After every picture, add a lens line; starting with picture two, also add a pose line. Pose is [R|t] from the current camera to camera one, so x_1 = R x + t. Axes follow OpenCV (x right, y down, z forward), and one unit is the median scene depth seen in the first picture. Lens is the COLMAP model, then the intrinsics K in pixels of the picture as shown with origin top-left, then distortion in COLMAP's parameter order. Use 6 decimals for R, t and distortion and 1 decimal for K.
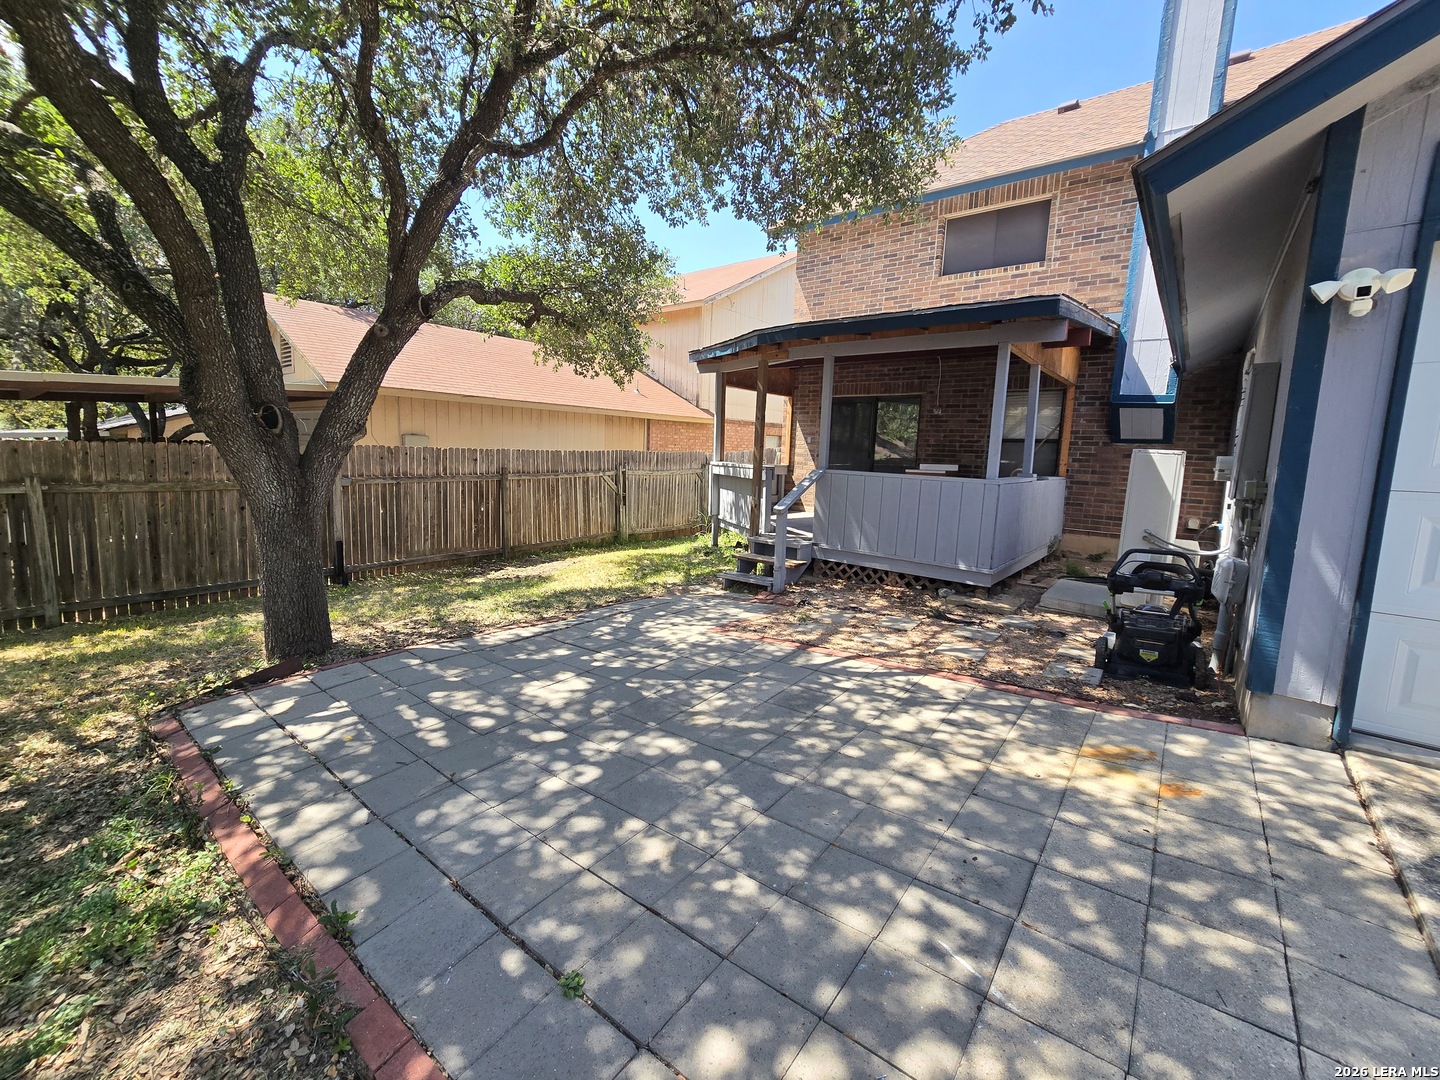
lens RADIAL K [[592.9, 0, 720.3], [0, 592.9, 532.0], [0, 0, 1]] dist [-0.003136, 0.000748]
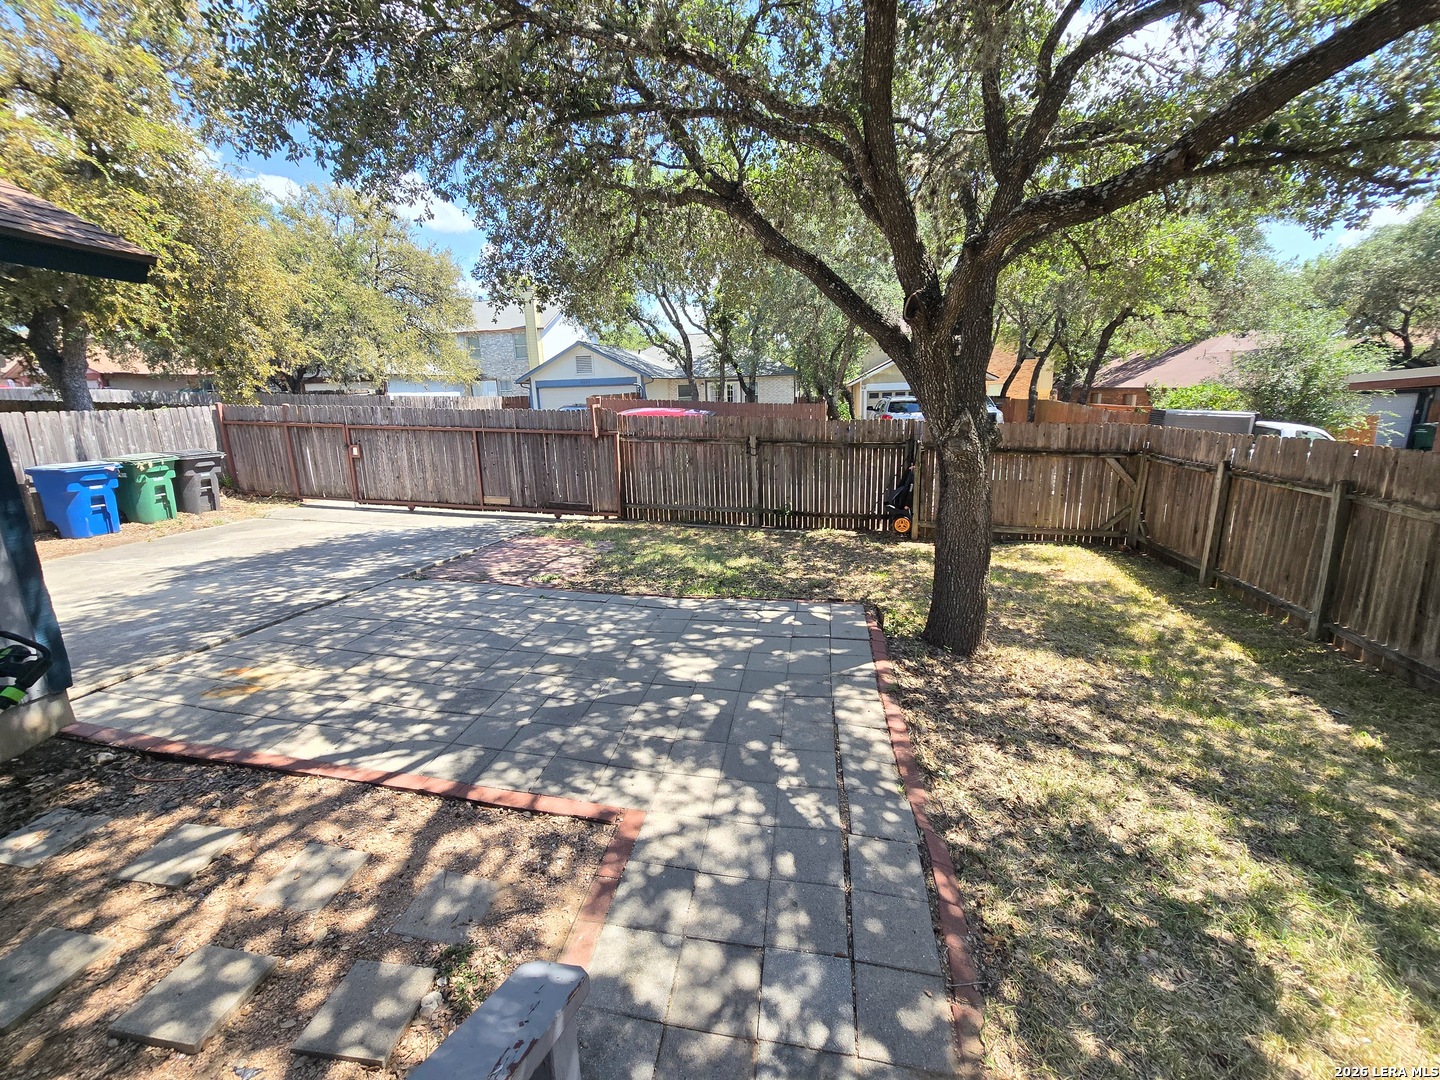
lens RADIAL K [[592.9, 0, 715.5], [0, 592.9, 520.5], [0, 0, 1]] dist [-0.003136, 0.000748]
pose [[-0.875008, 0.096421, -0.474409, 0.143894], [-0.066470, 0.946754, 0.315022, -0.262414], [0.479524, 0.307180, -0.822008, 1.283300]]
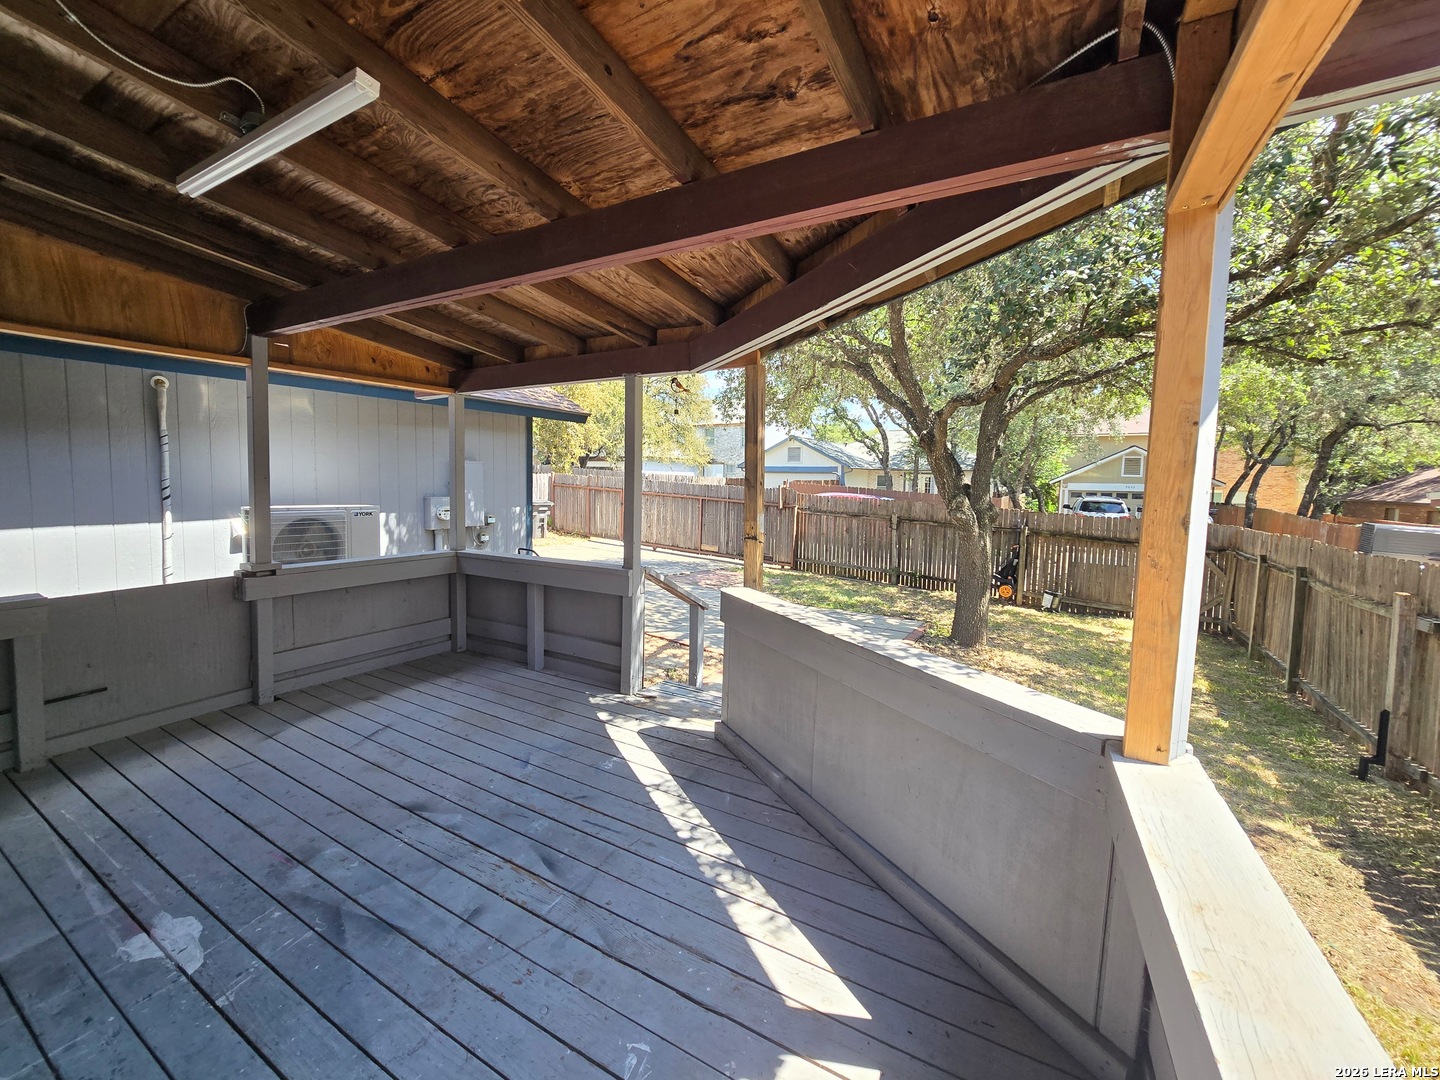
lens RADIAL K [[592.9, 0, 720.6], [0, 592.9, 530.5], [0, 0, 1]] dist [-0.003136, 0.000748]
pose [[-0.987111, -0.040483, -0.154834, 0.224572], [-0.073986, 0.973321, 0.217193, -0.347220], [0.141911, 0.225849, -0.963771, 1.971498]]
